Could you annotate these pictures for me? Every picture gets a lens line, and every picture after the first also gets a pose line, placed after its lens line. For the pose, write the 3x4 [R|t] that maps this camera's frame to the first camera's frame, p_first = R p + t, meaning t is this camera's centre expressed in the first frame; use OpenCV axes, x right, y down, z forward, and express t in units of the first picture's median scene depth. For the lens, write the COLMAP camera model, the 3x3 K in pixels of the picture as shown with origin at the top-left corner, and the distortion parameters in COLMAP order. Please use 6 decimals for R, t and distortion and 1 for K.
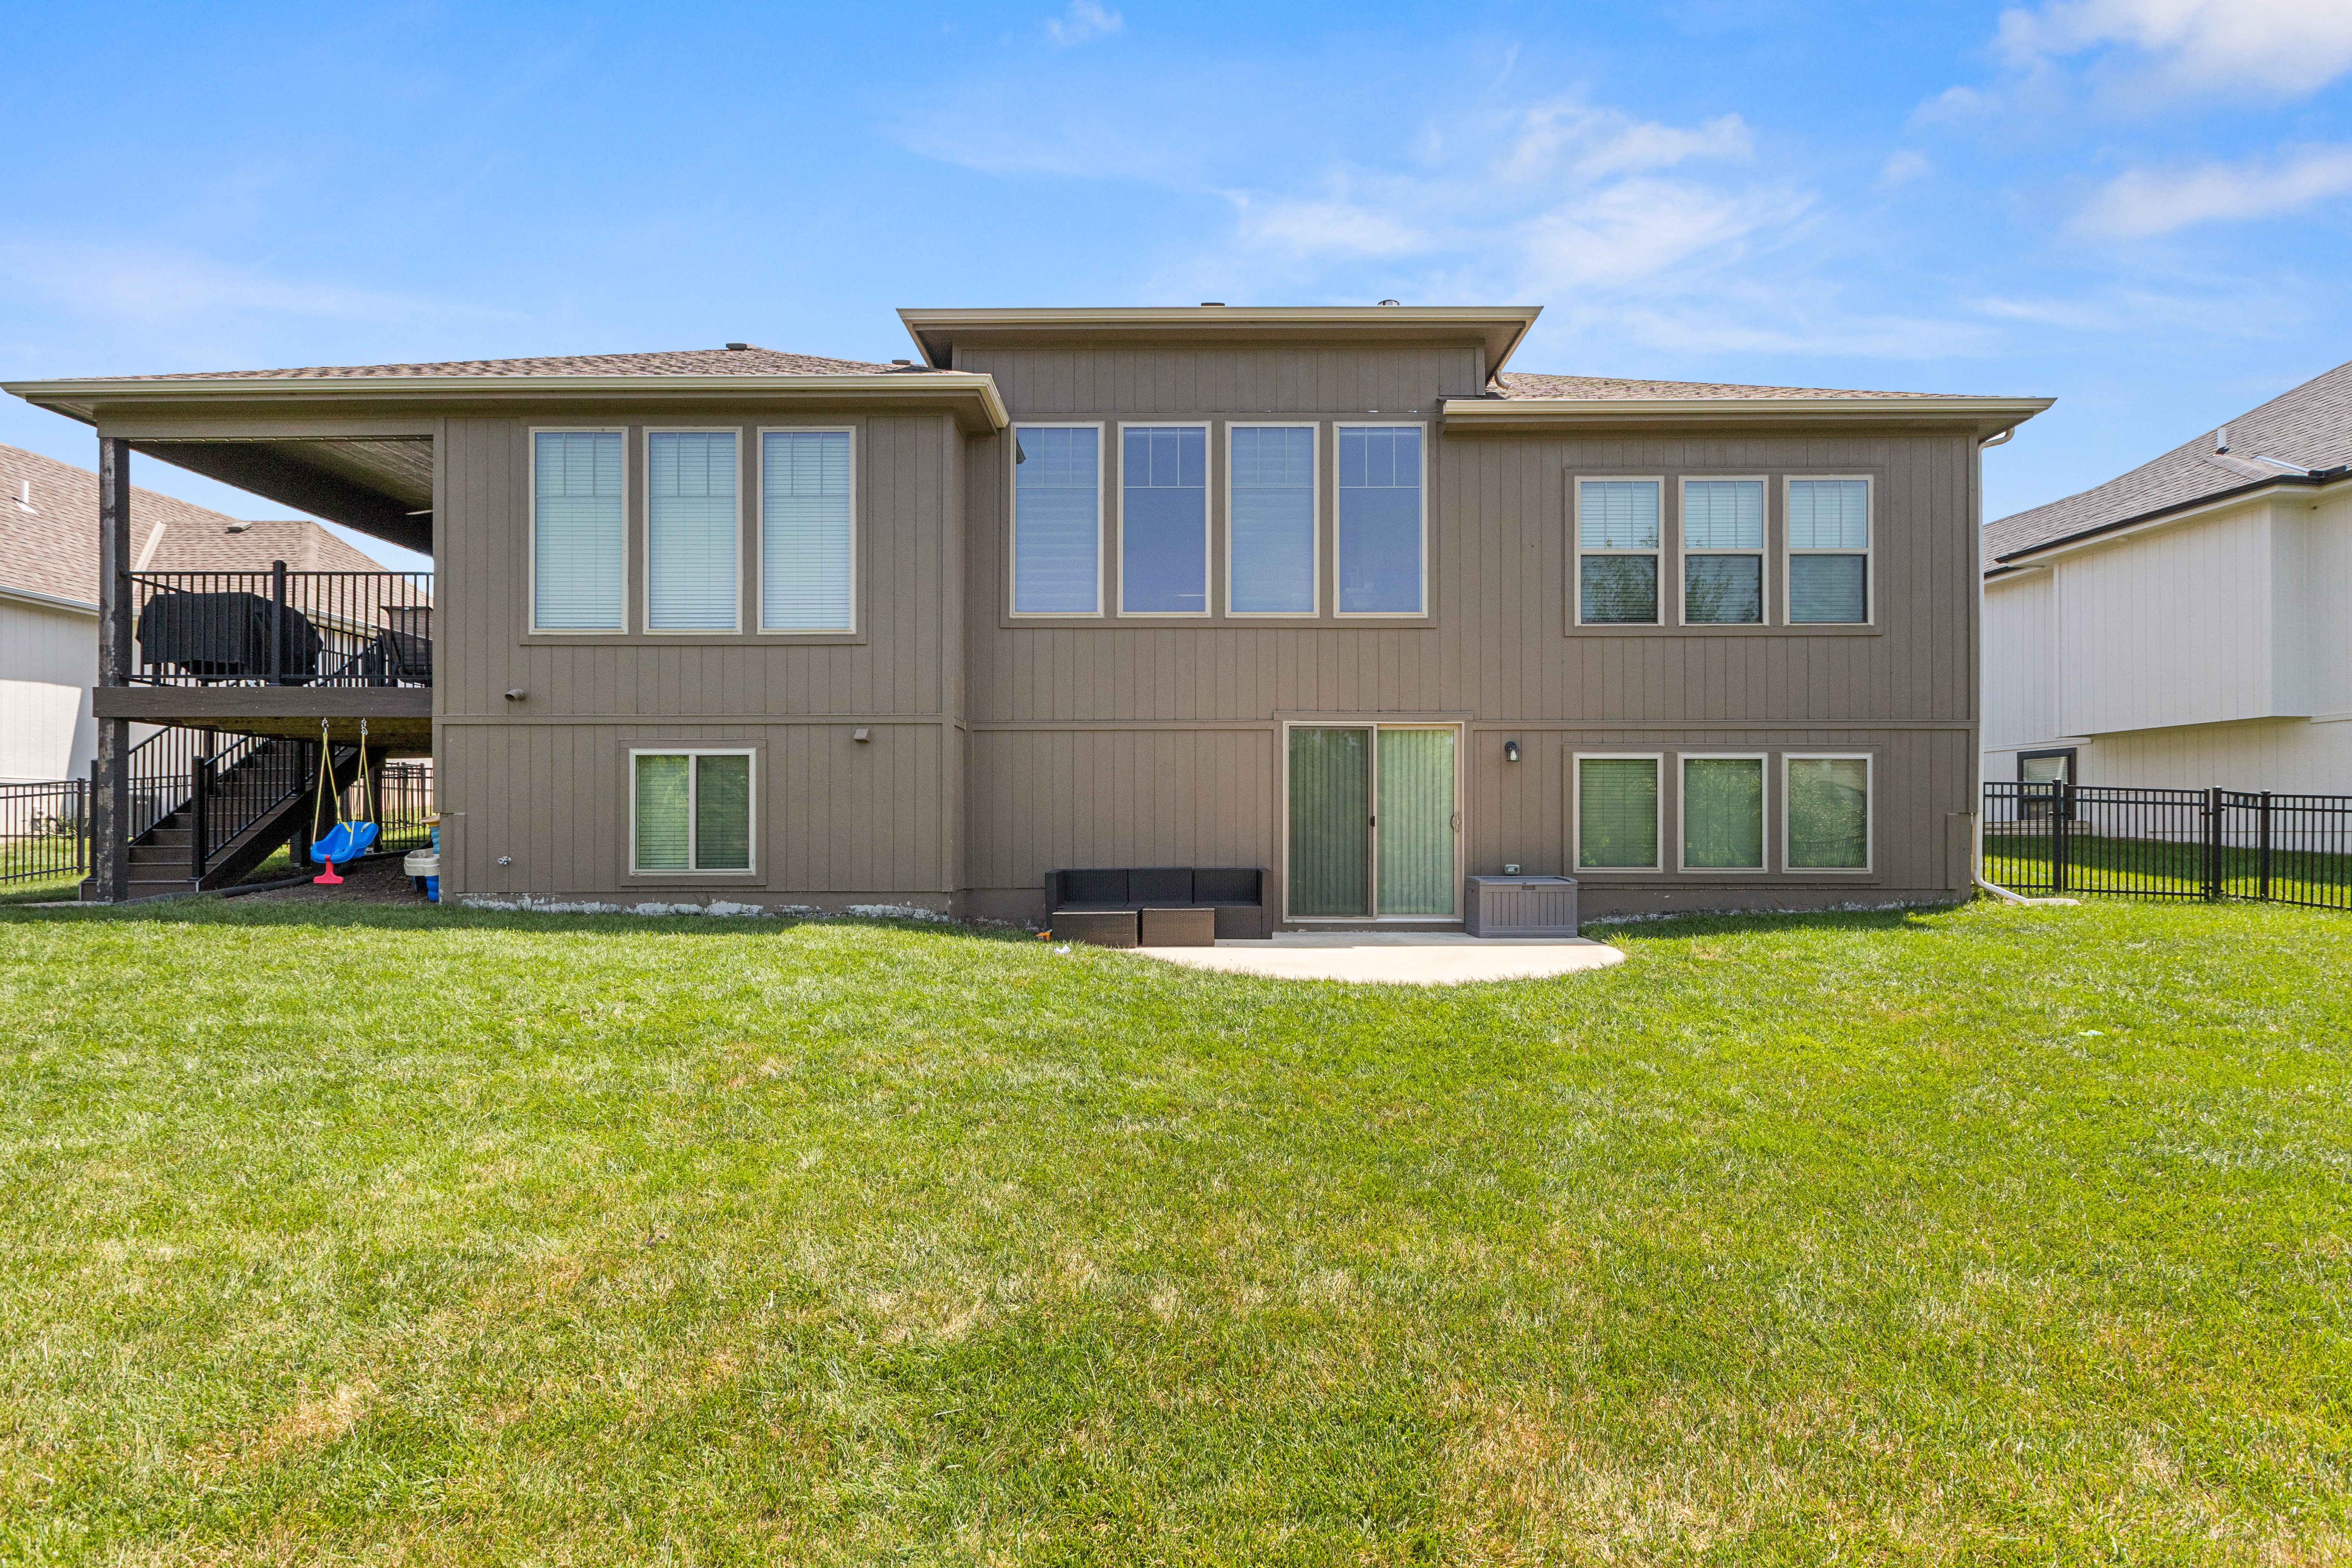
lens RADIAL K [[1061.2, 0, 1173.5], [0, 1061.2, 824.5], [0, 0, 1]] dist [-0.005547, -0.000255]
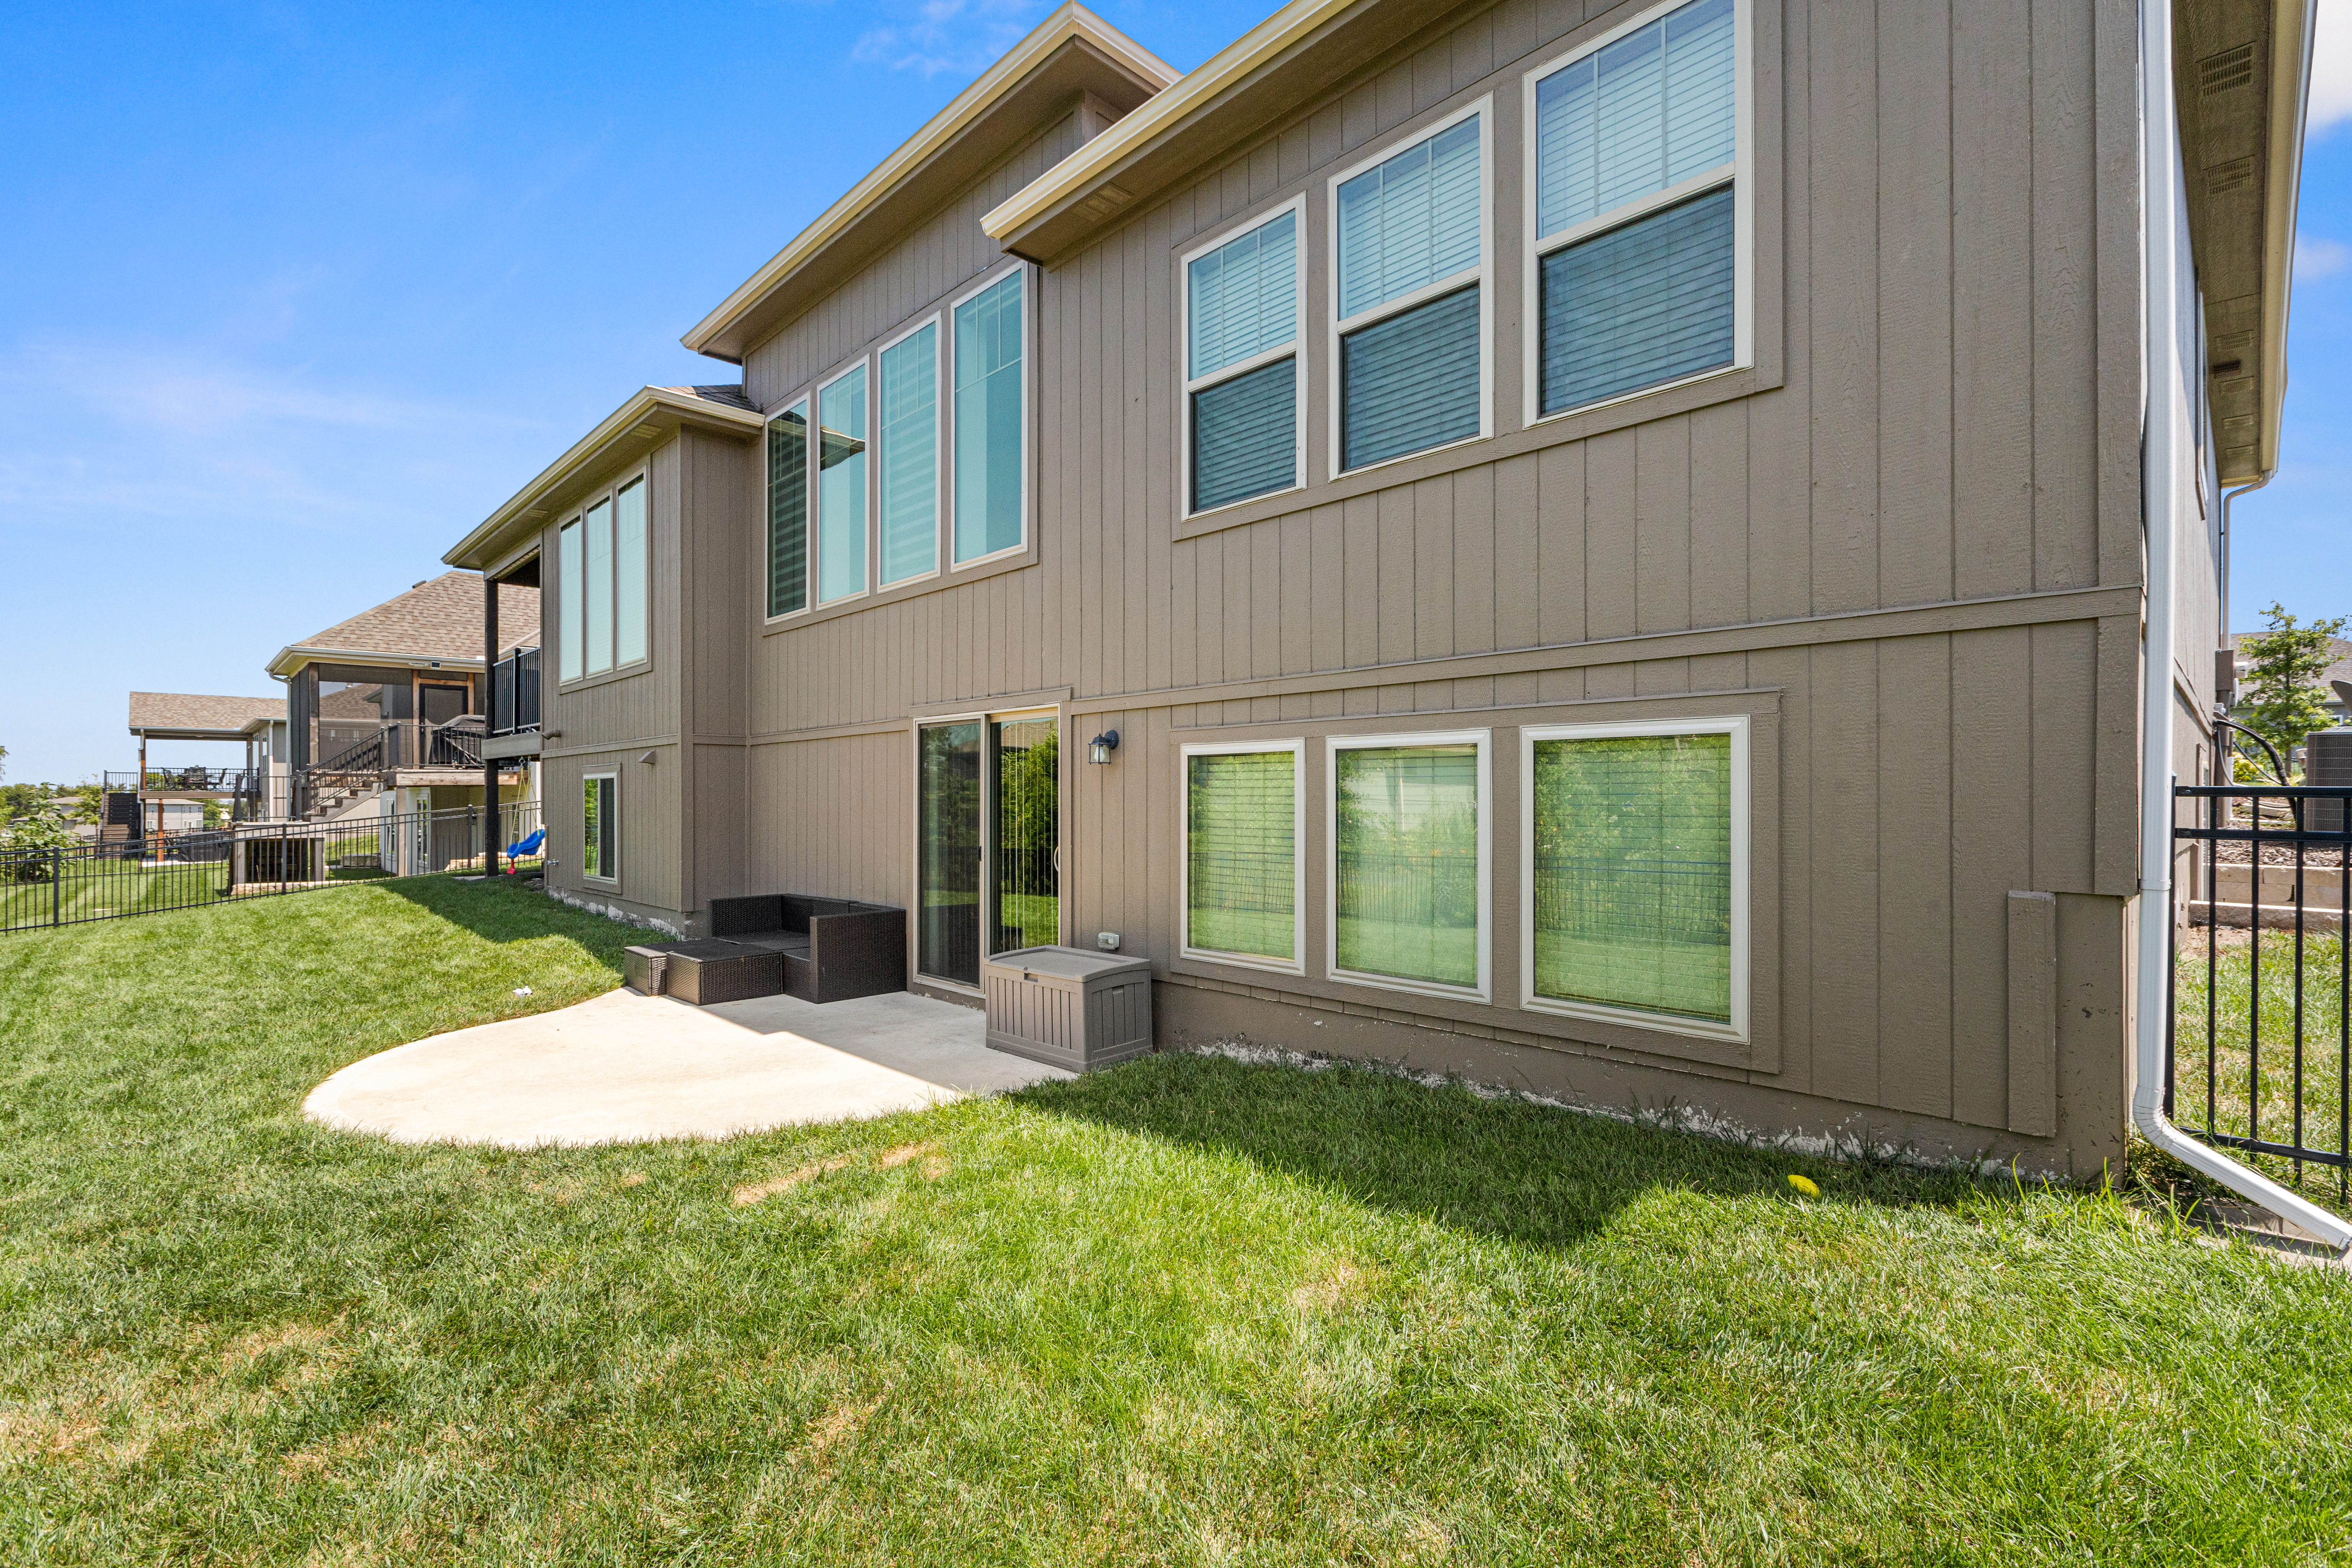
lens RADIAL K [[1066.2, 0, 1176.0], [0, 1066.2, 784.0], [0, 0, 1]] dist [-0.001368, -0.000132]
pose [[0.710400, -0.013208, -0.703674, 0.780896], [-0.004152, 0.999728, -0.022956, -0.033496], [0.703786, 0.019230, 0.710152, 0.597237]]
